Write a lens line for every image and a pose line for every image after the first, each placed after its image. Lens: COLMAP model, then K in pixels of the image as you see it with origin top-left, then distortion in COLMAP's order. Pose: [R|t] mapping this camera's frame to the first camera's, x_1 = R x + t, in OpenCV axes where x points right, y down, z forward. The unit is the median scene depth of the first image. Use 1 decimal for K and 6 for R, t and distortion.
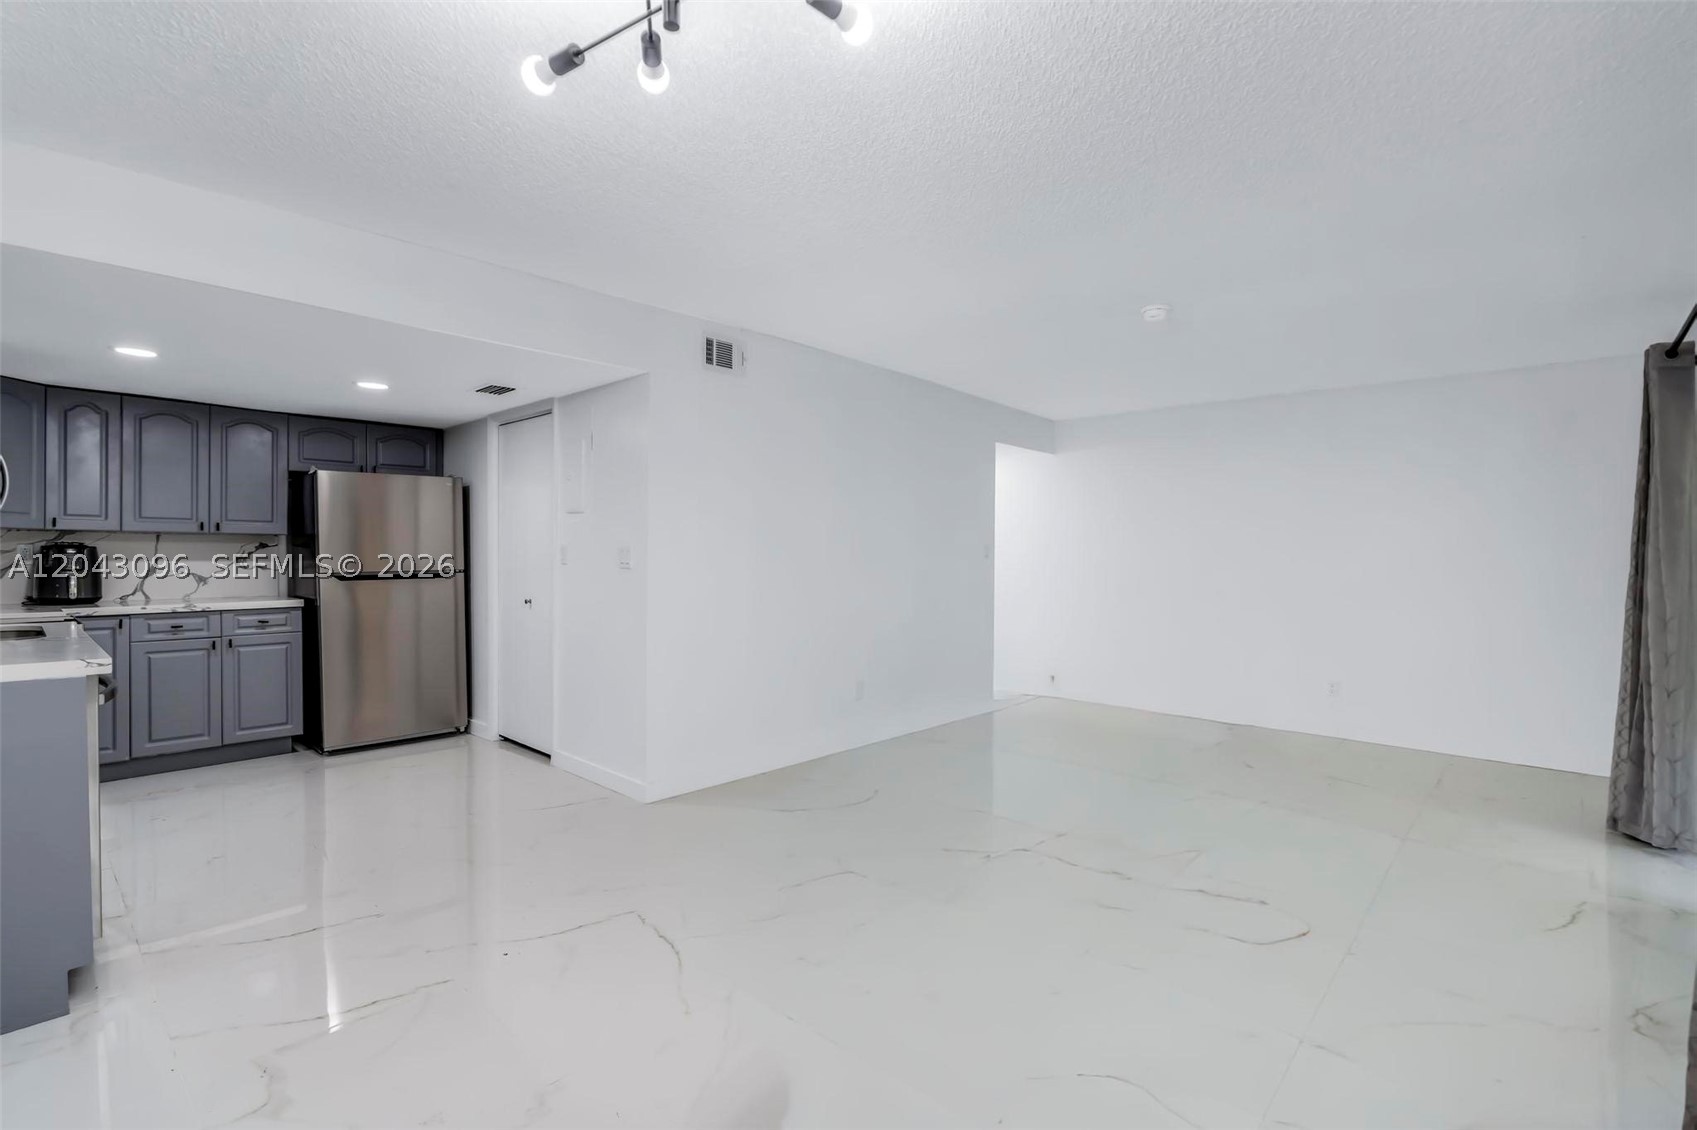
lens RADIAL K [[742.2, 0, 847.4], [0, 742.2, 560.2], [0, 0, 1]] dist [-0.000763, -0.000064]
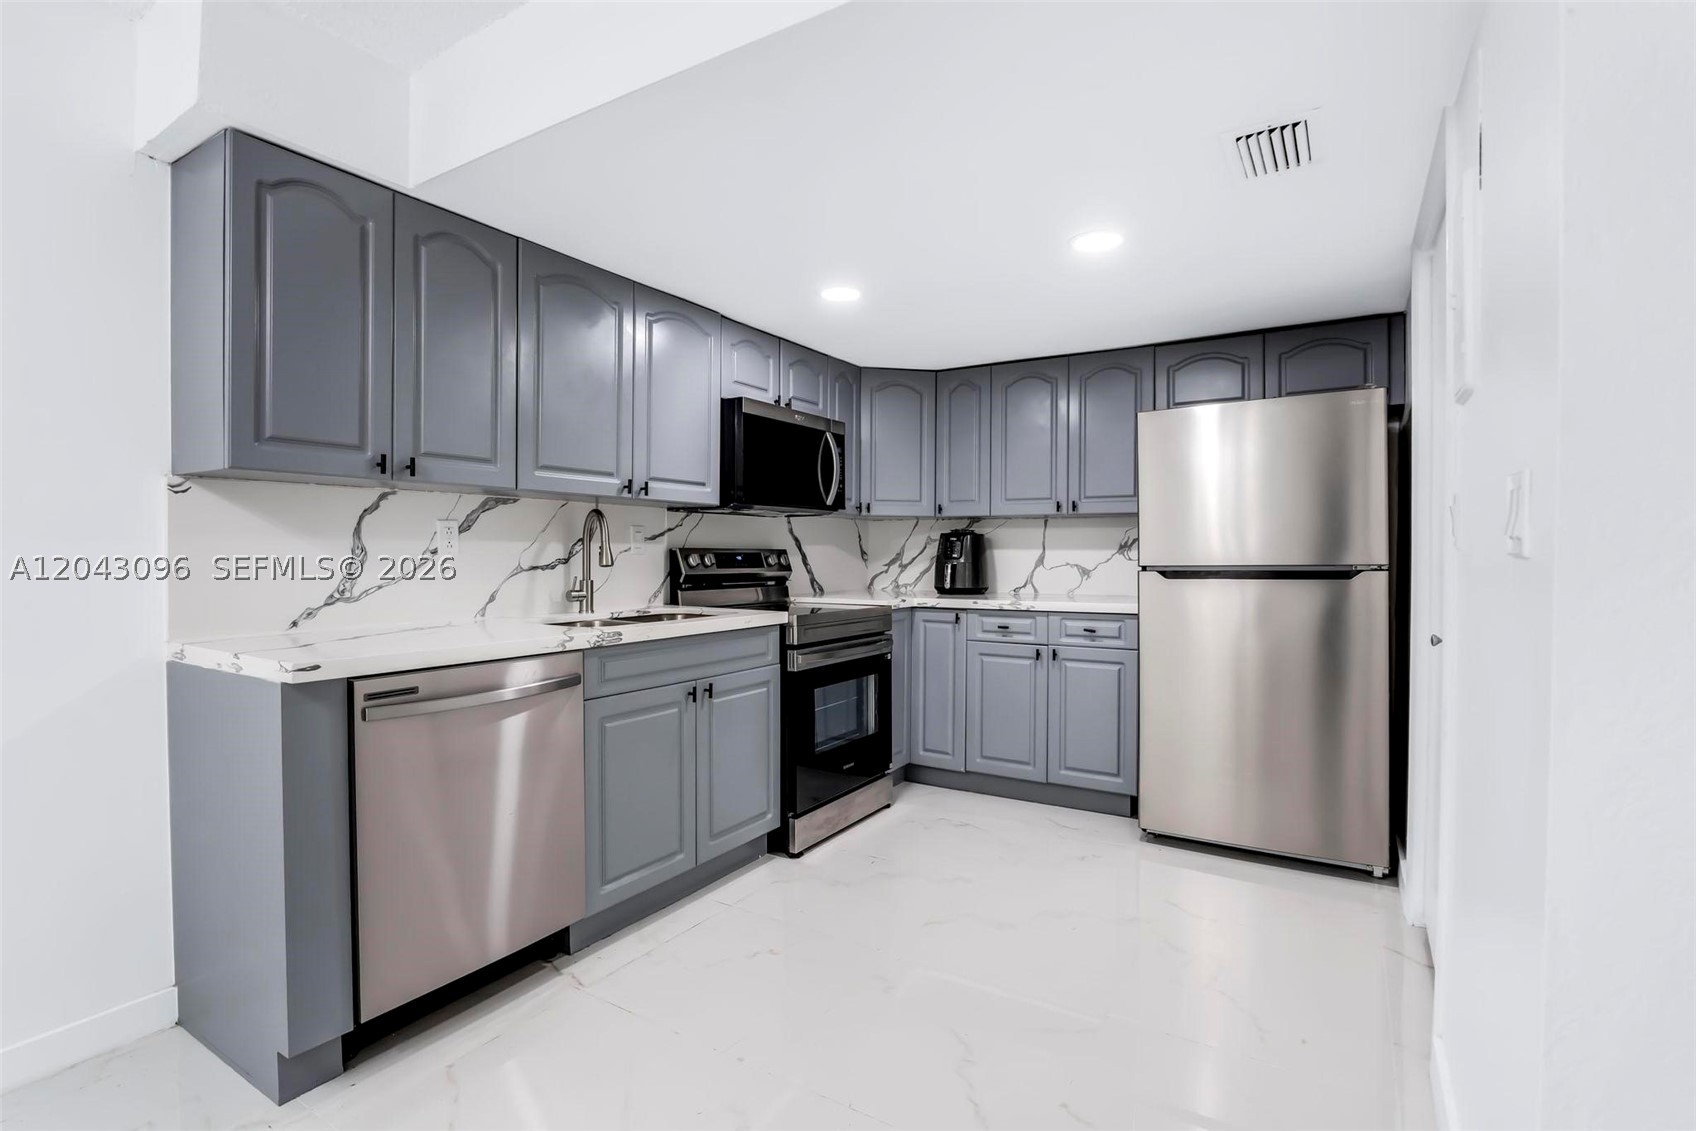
lens RADIAL K [[793.4, 0, 846.6], [0, 793.4, 559.6], [0, 0, 1]] dist [-0.014072, -0.000133]
pose [[0.193543, 0.004891, -0.981080, -0.061464], [-0.007475, 0.999966, 0.003510, 0.011463], [0.981063, 0.006654, 0.193573, 0.620300]]
